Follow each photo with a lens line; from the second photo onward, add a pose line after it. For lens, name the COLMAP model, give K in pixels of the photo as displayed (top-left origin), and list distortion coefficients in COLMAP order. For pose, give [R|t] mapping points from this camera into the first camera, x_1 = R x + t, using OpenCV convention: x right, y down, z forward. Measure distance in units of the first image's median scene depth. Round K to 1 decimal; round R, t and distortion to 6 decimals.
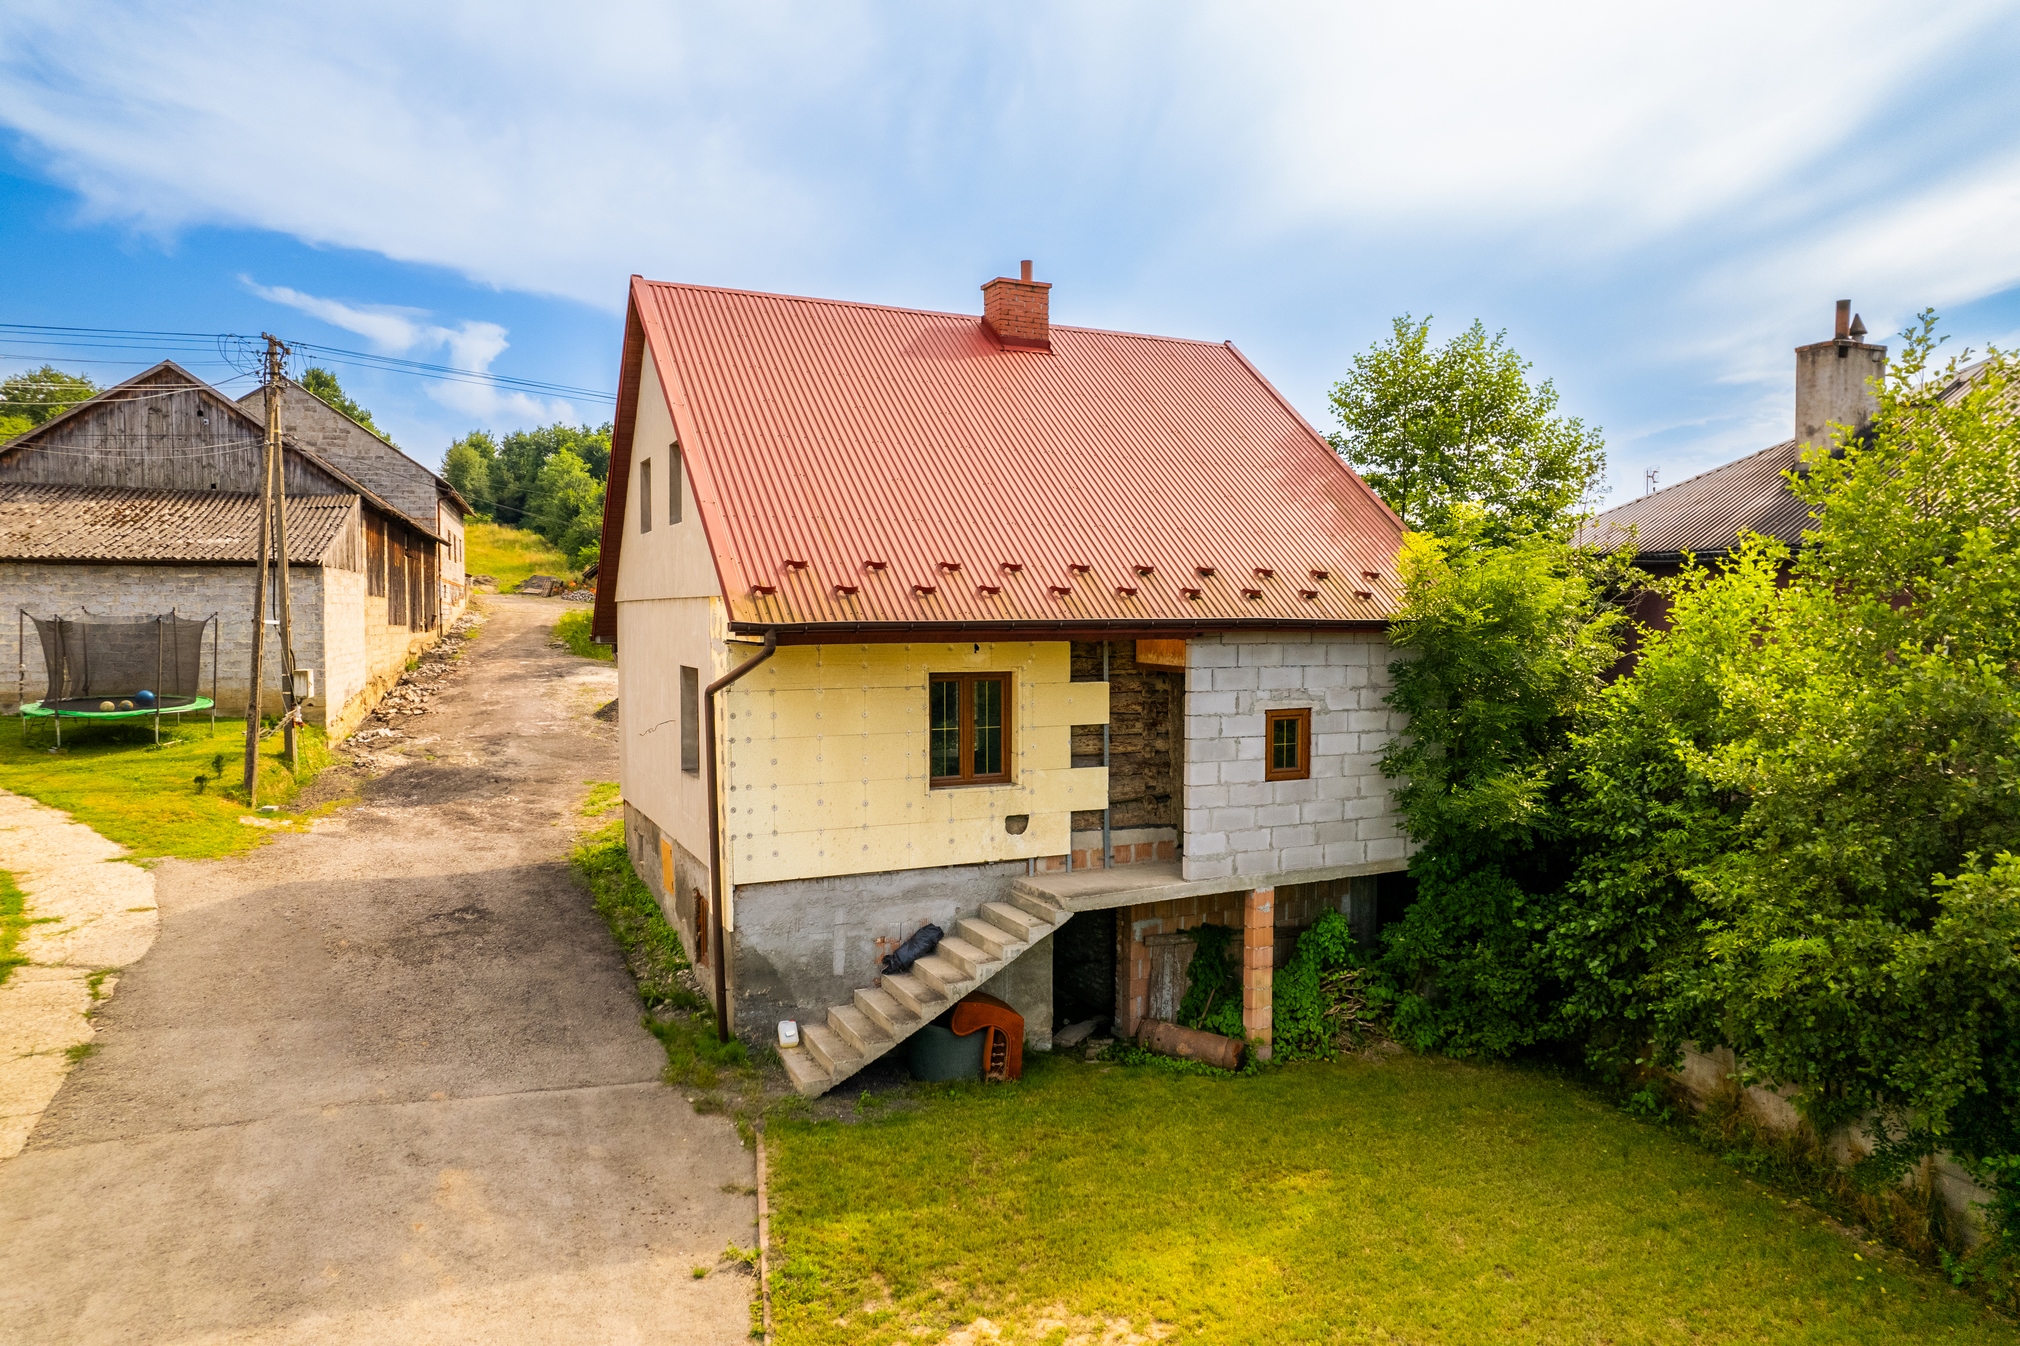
lens RADIAL K [[1278.0, 0, 1012.6], [0, 1278.0, 674.0], [0, 0, 1]] dist [-0.053028, 0.028385]
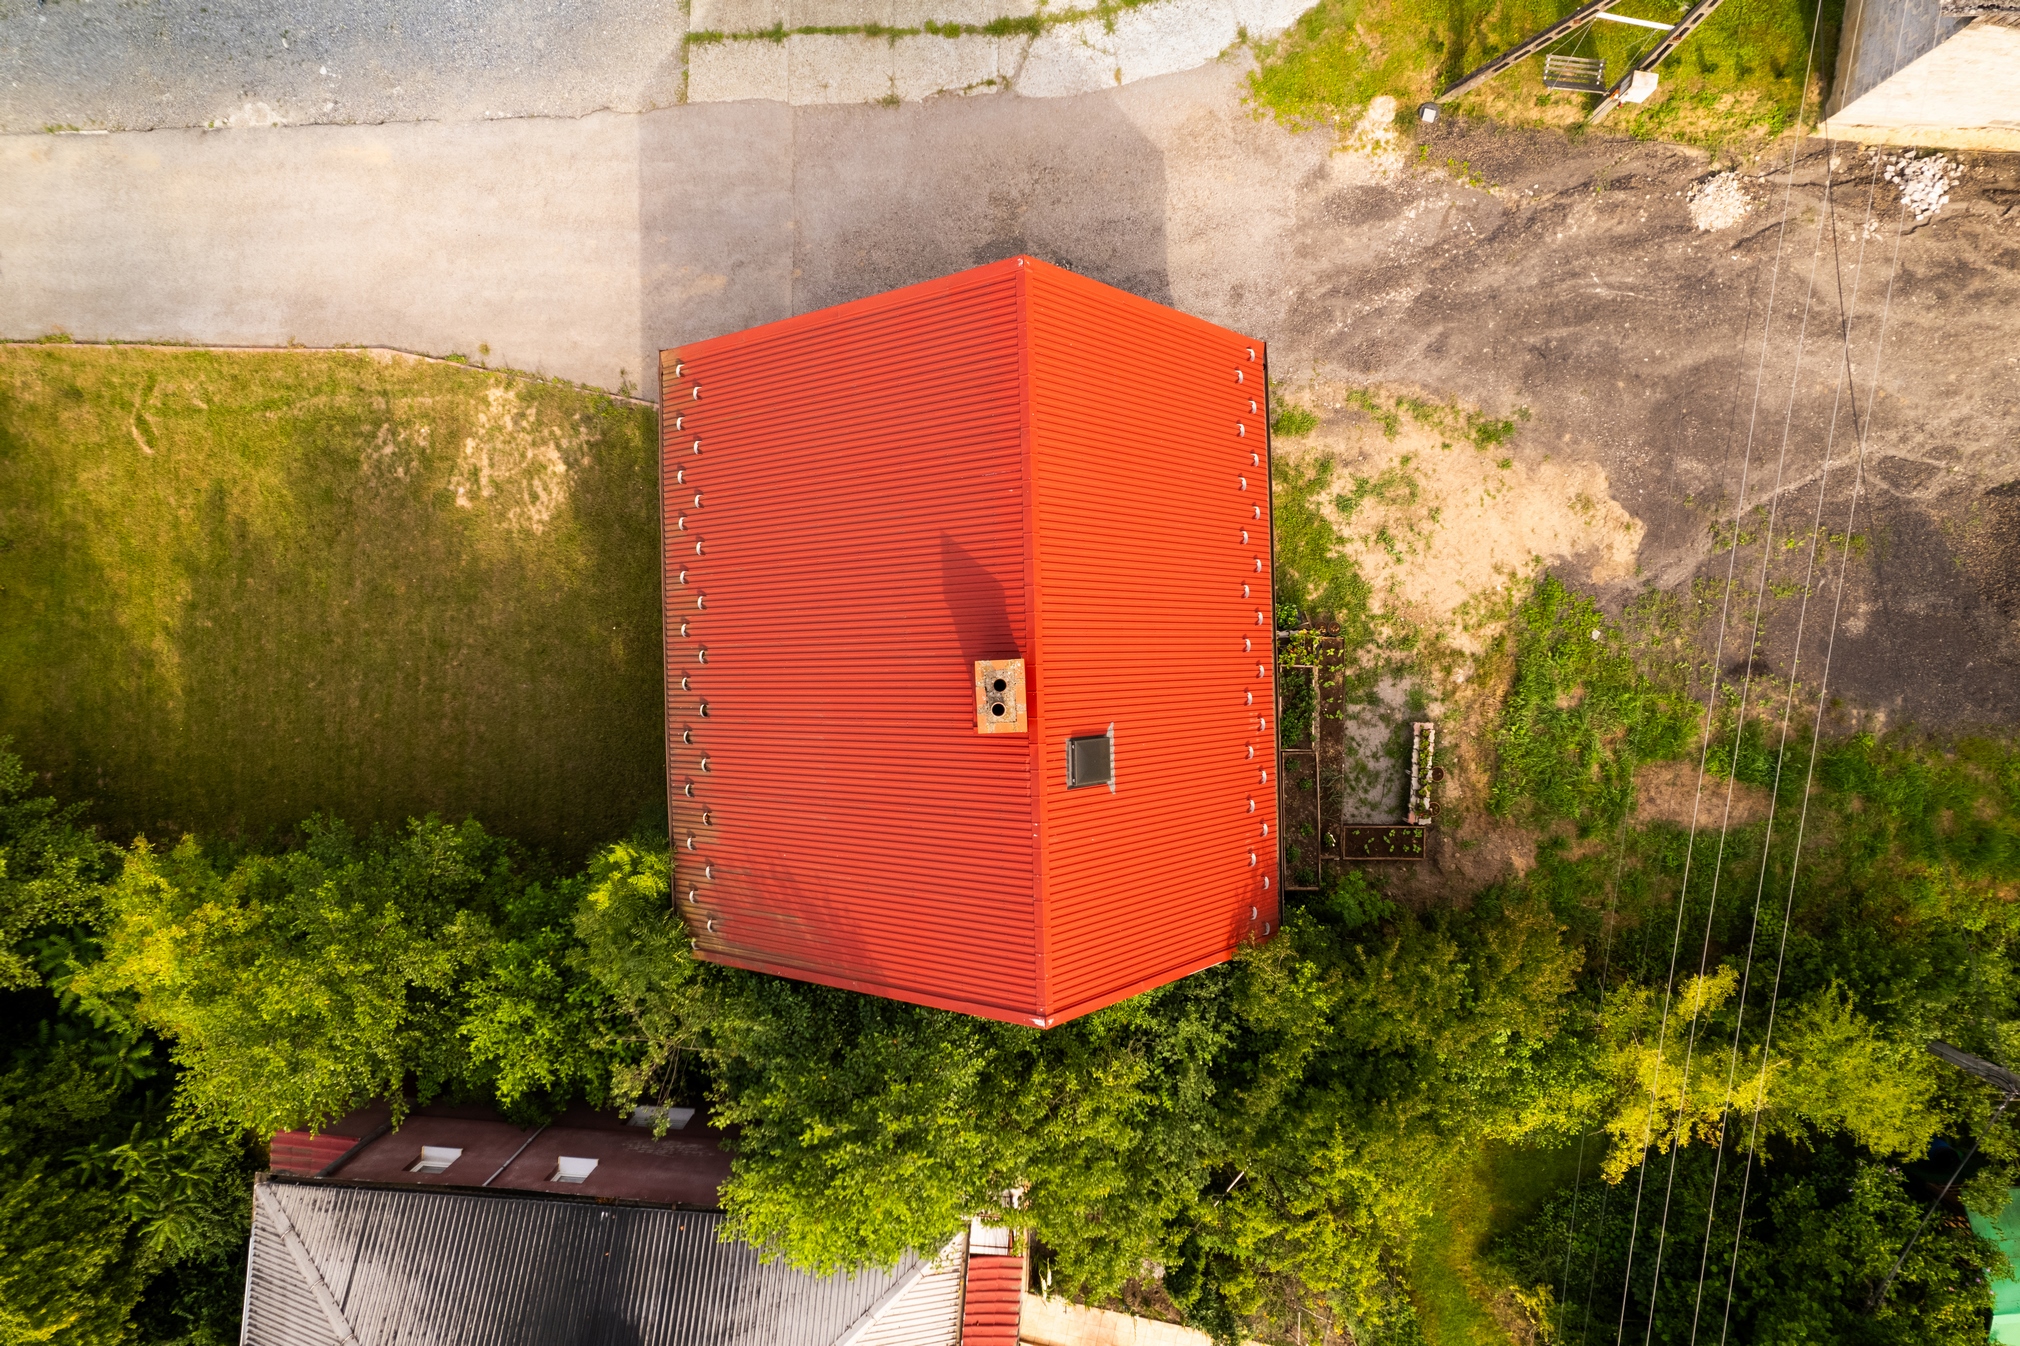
lens RADIAL K [[1278.0, 0, 1010.0], [0, 1278.0, 673.6], [0, 0, 1]] dist [-0.053028, 0.028385]
pose [[-0.415320, 0.909646, 0.007331, -0.024108], [-0.046971, -0.029493, 0.998461, -1.389141], [0.908462, 0.414336, 0.054976, 1.178364]]
